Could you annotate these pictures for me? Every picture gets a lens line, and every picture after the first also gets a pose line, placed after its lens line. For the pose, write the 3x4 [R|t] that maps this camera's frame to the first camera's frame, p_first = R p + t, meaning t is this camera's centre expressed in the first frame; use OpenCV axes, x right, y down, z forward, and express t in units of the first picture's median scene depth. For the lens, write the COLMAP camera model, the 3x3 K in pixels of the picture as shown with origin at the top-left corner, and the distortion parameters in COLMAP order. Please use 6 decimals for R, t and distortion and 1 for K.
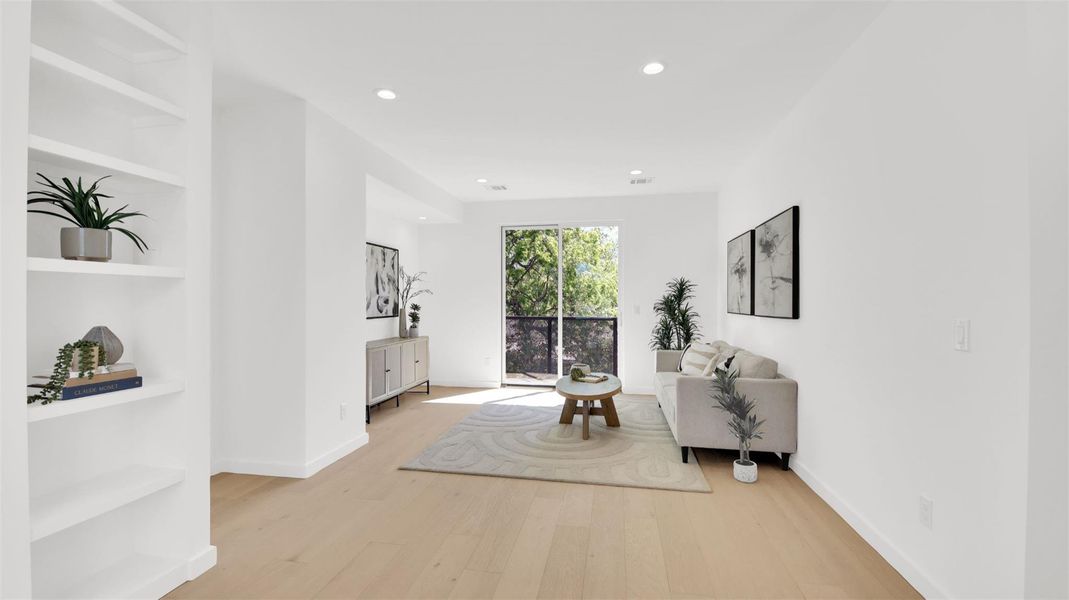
lens RADIAL K [[444.0, 0, 534.5], [0, 444.0, 300.0], [0, 0, 1]] dist [0.016216, -0.019892]
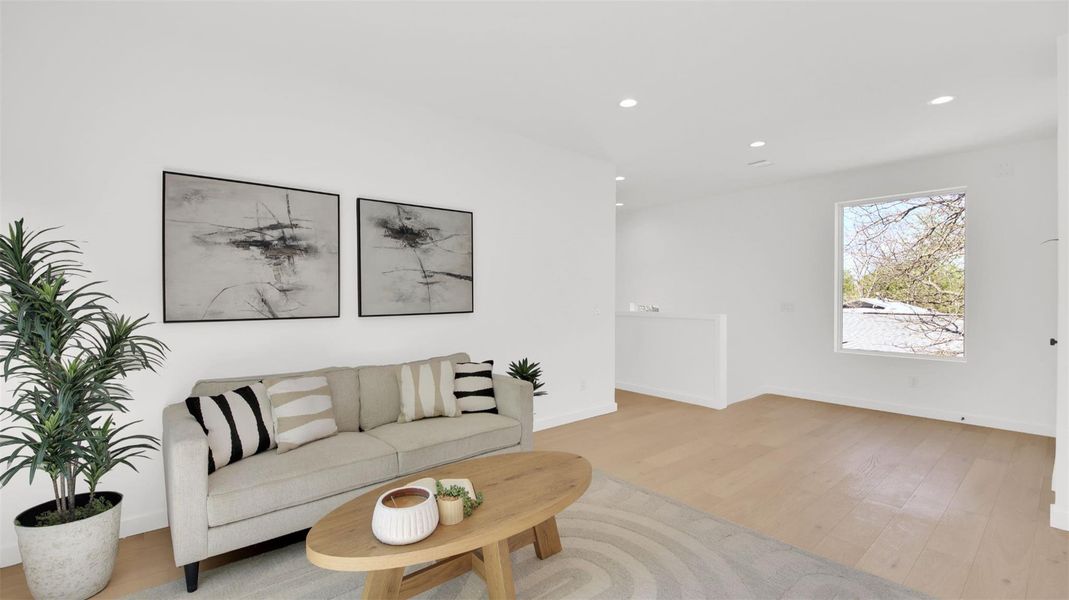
lens RADIAL K [[456.3, 0, 536.0], [0, 456.3, 298.7], [0, 0, 1]] dist [0.019582, -0.021825]
pose [[-0.779020, -0.012424, 0.626876, -0.188850], [-0.005624, 0.999902, 0.012828, -0.005699], [-0.626974, 0.006467, -0.779013, 1.261189]]
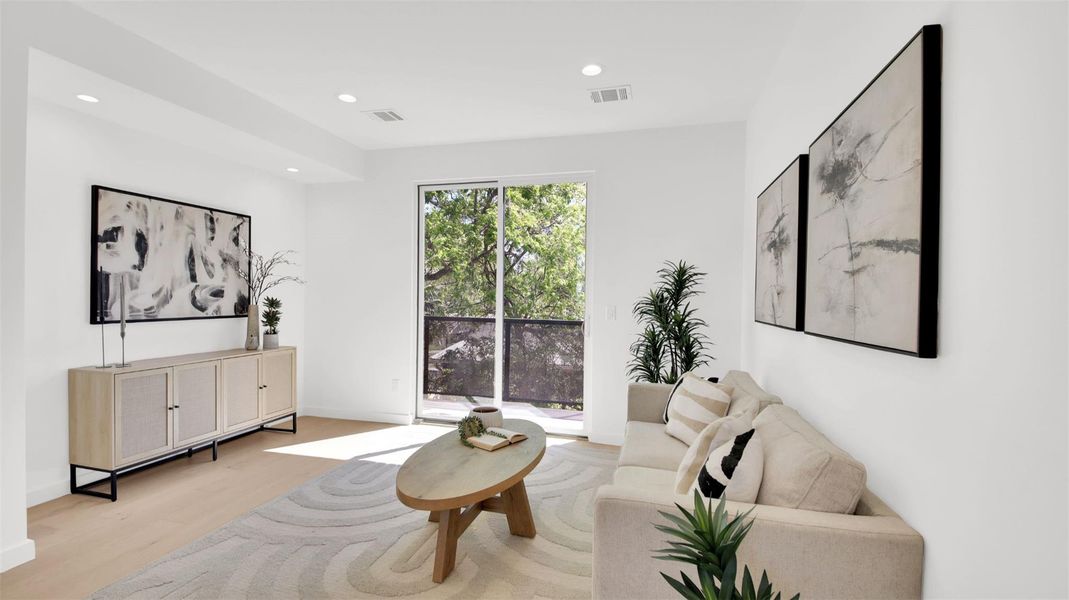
lens RADIAL K [[456.3, 0, 536.0], [0, 456.3, 298.7], [0, 0, 1]] dist [0.019582, -0.021825]
pose [[0.997255, 0.014630, -0.072590, 0.219252], [-0.014224, 0.999880, 0.006106, 0.000016], [0.072670, -0.005056, 0.997343, 0.442904]]
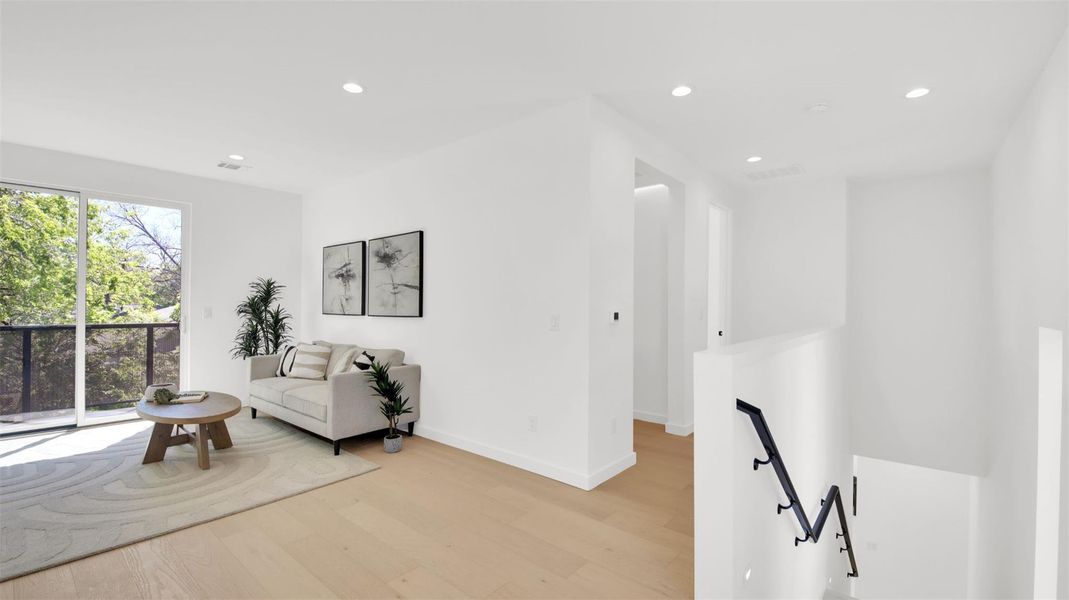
lens RADIAL K [[444.0, 0, 534.5], [0, 444.0, 300.0], [0, 0, 1]] dist [0.016216, -0.019892]
pose [[0.487100, 0.008509, 0.873305, -0.273373], [-0.005577, 0.999962, -0.006633, -0.000722], [-0.873328, -0.001639, 0.487129, 0.052249]]
